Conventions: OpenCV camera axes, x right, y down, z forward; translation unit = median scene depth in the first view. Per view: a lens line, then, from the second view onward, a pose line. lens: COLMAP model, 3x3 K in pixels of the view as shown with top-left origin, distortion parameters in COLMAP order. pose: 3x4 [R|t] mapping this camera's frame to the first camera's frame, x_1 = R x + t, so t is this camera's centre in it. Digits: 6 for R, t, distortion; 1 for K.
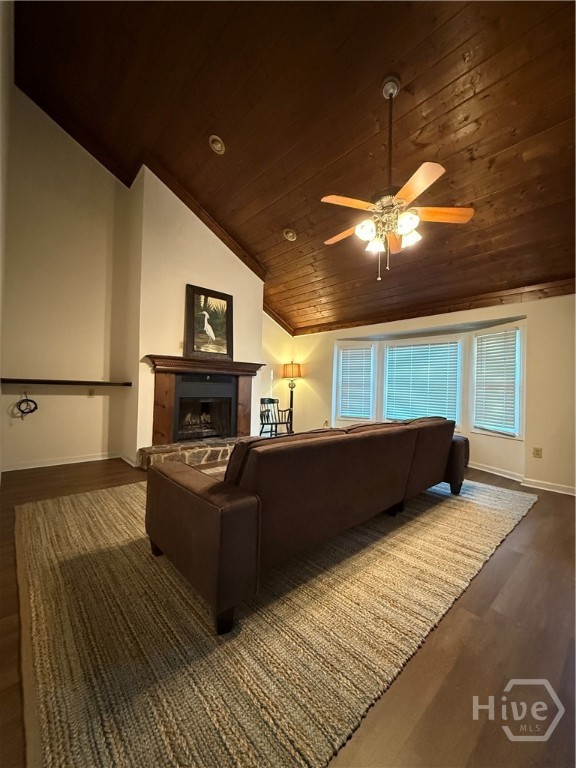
lens RADIAL K [[309.0, 0, 284.8], [0, 309.0, 384.1], [0, 0, 1]] dist [0.000095, -0.000023]
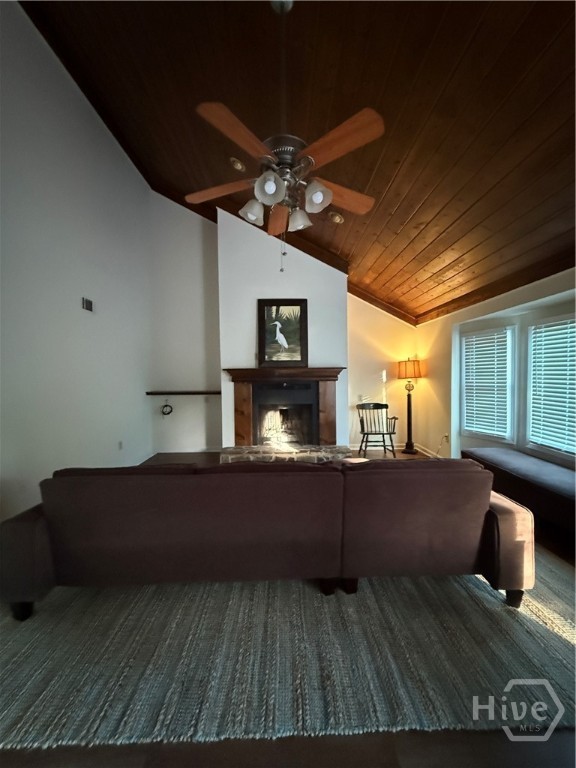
lens RADIAL K [[309.0, 0, 287.0], [0, 309.0, 383.9], [0, 0, 1]] dist [0.000095, -0.000023]
pose [[0.744984, -0.017459, -0.666854, 0.433123], [0.037788, 0.999157, 0.016057, -0.039913], [0.666011, -0.037162, 0.745015, 0.234641]]
